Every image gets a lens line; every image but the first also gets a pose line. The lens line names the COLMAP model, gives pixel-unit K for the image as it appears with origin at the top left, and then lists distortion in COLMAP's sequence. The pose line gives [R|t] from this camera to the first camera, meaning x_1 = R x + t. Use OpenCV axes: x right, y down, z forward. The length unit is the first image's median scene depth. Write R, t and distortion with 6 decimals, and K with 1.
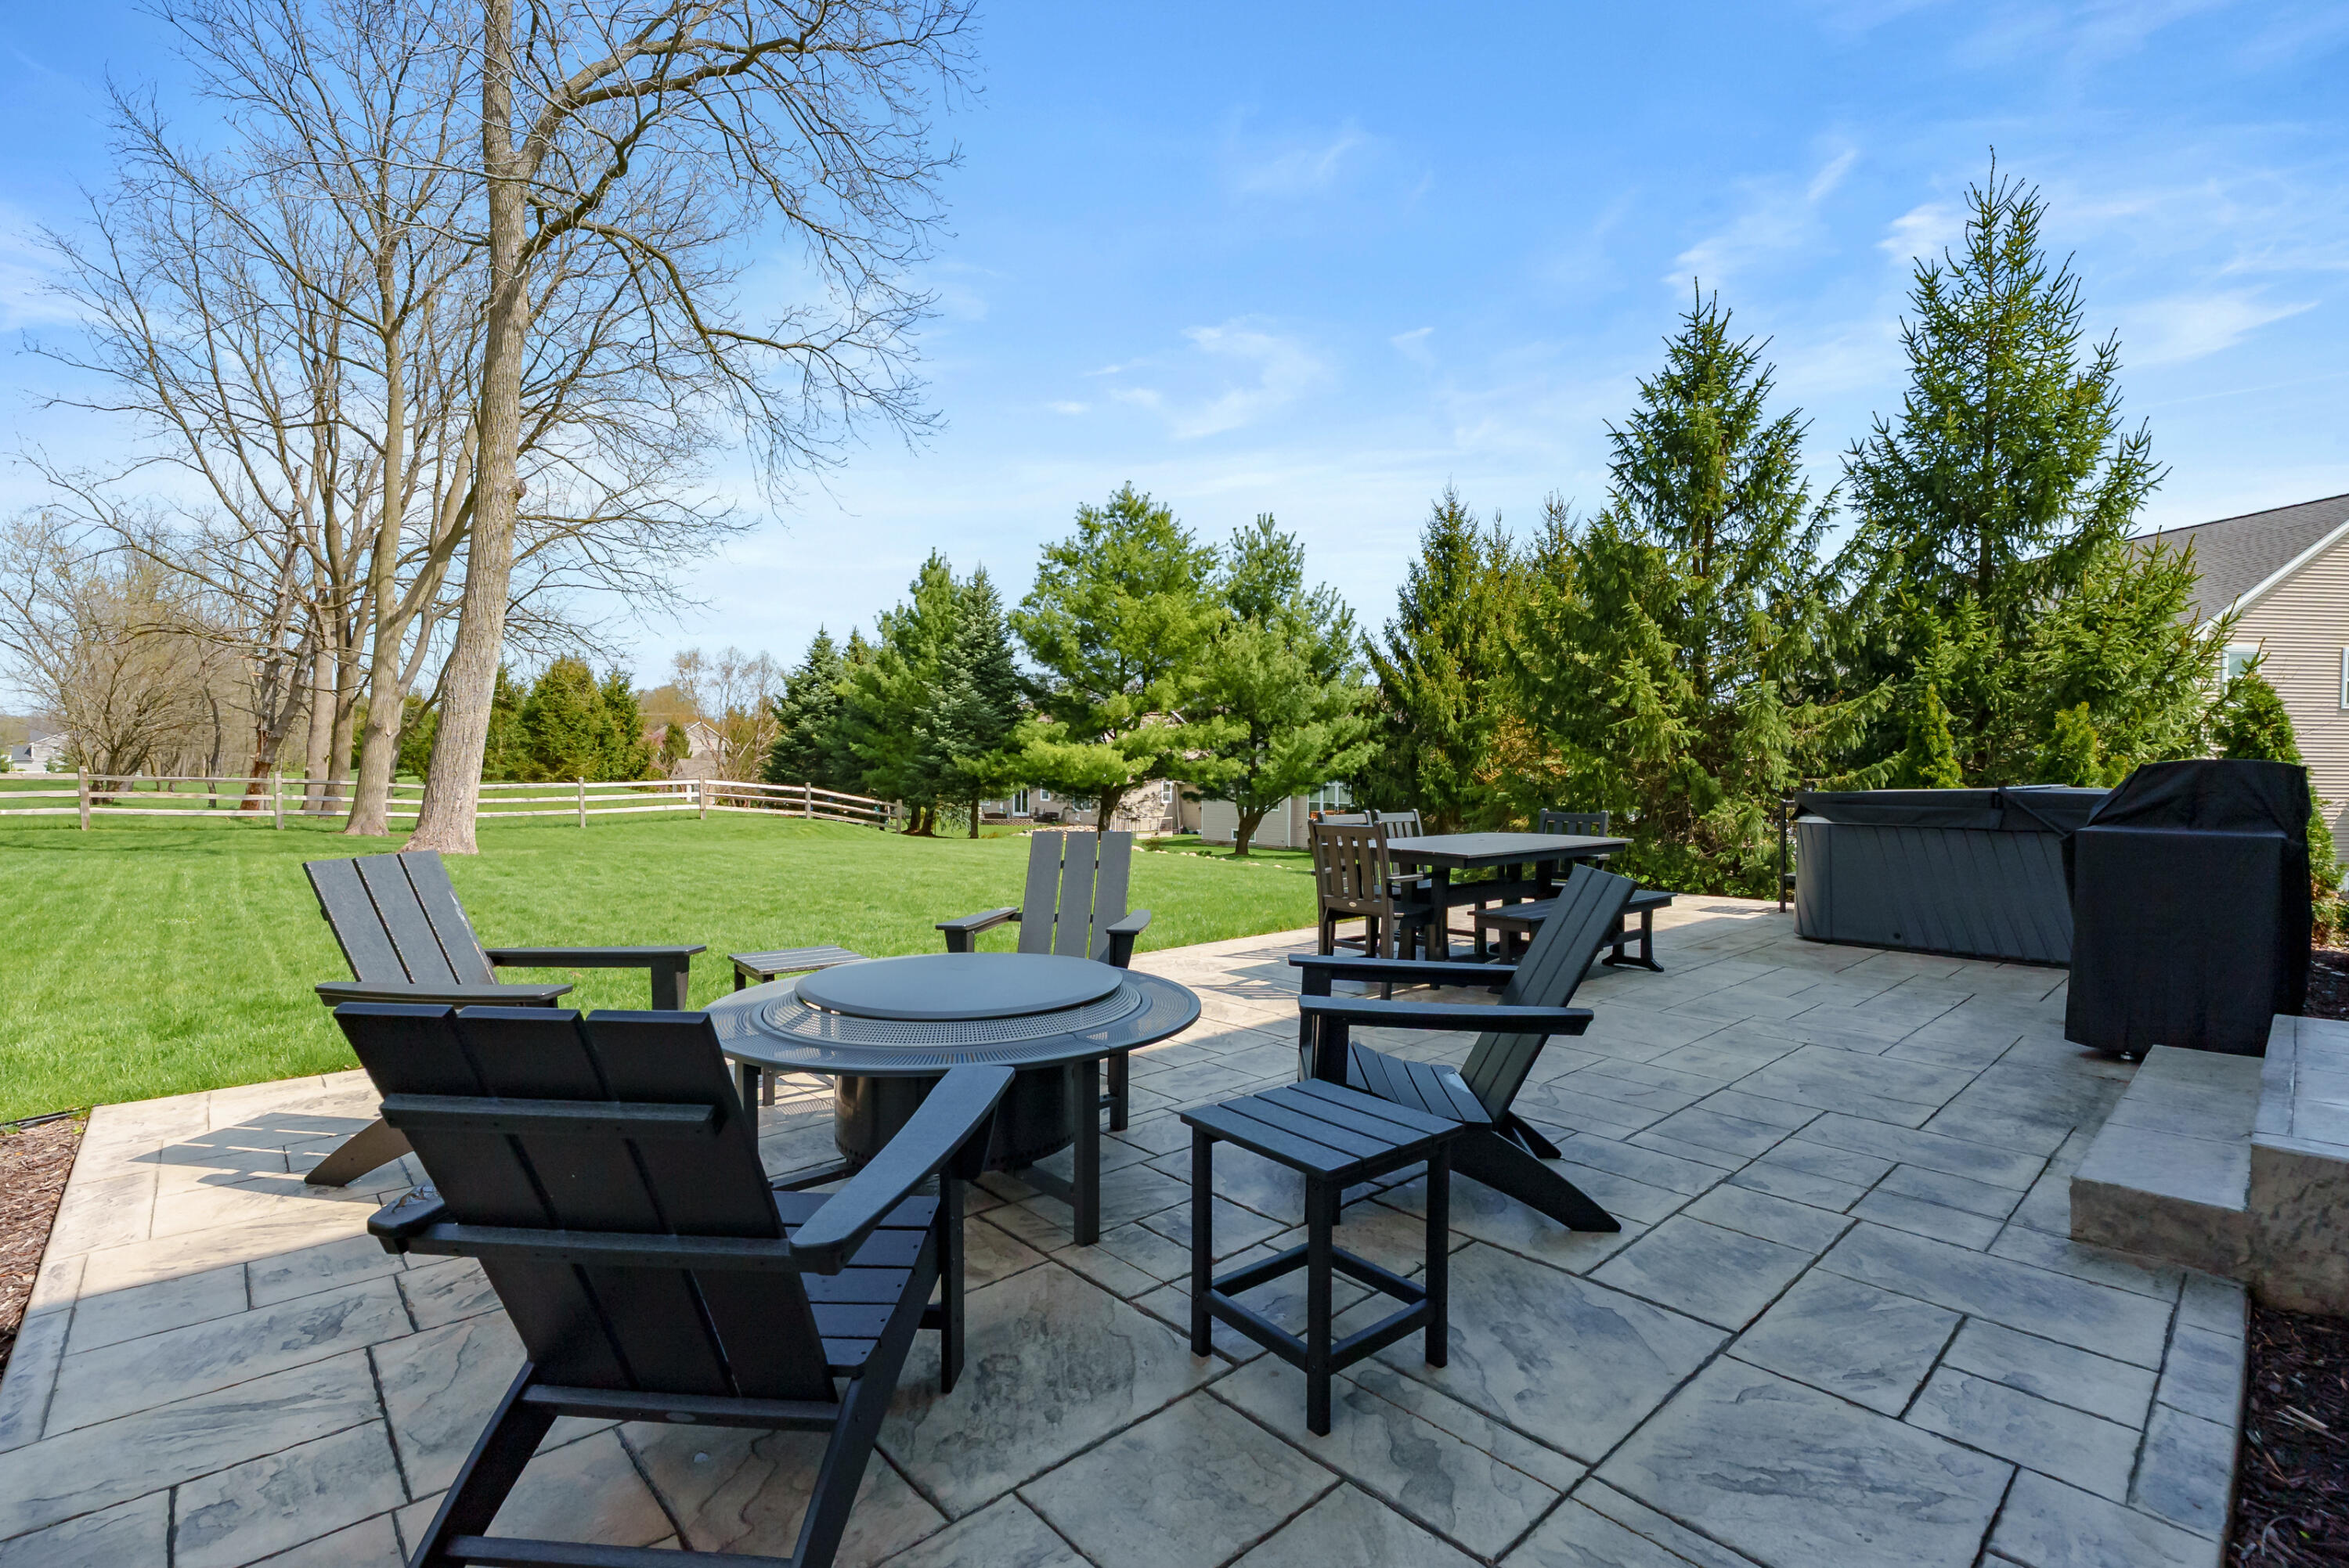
lens RADIAL K [[1068.0, 0, 1197.2], [0, 1068.0, 786.7], [0, 0, 1]] dist [-0.000460, -0.000037]
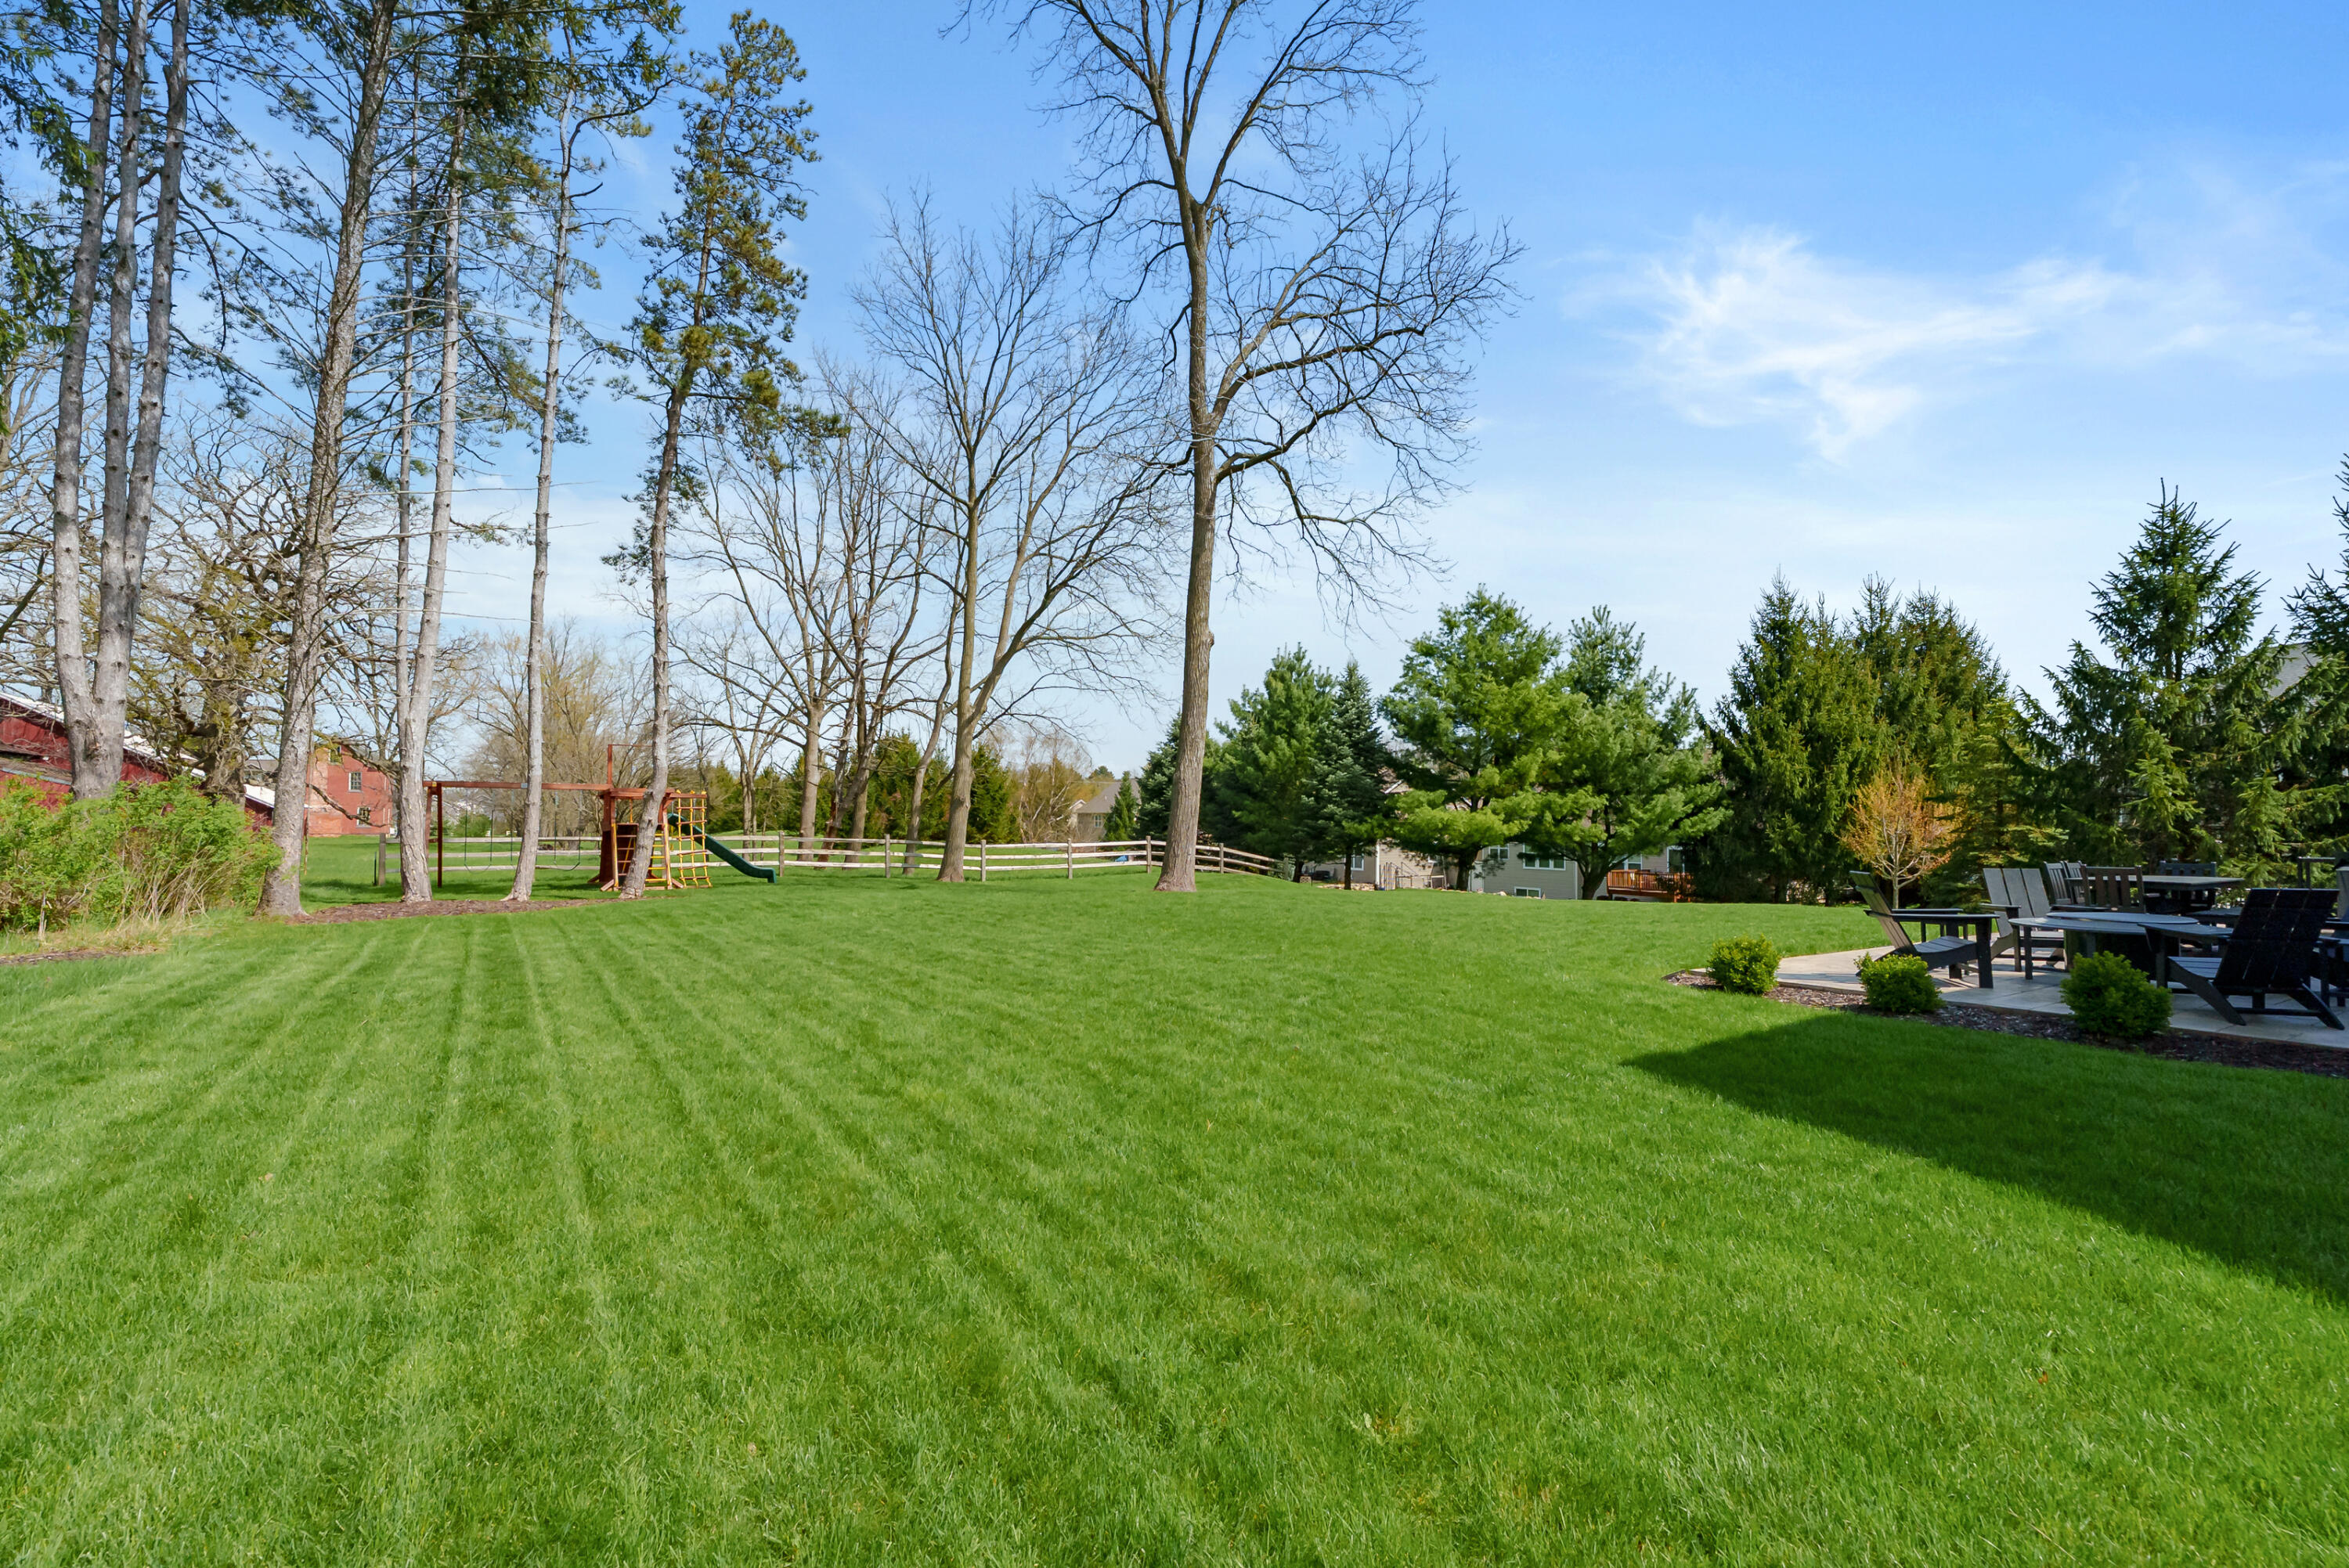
lens RADIAL K [[1068.0, 0, 1197.2], [0, 1068.0, 786.7], [0, 0, 1]] dist [-0.000460, -0.000037]
pose [[0.986376, -0.007848, -0.164316, -0.184200], [-0.001343, 0.998444, -0.055744, -0.000207], [0.164498, 0.055206, 0.984831, -0.185156]]
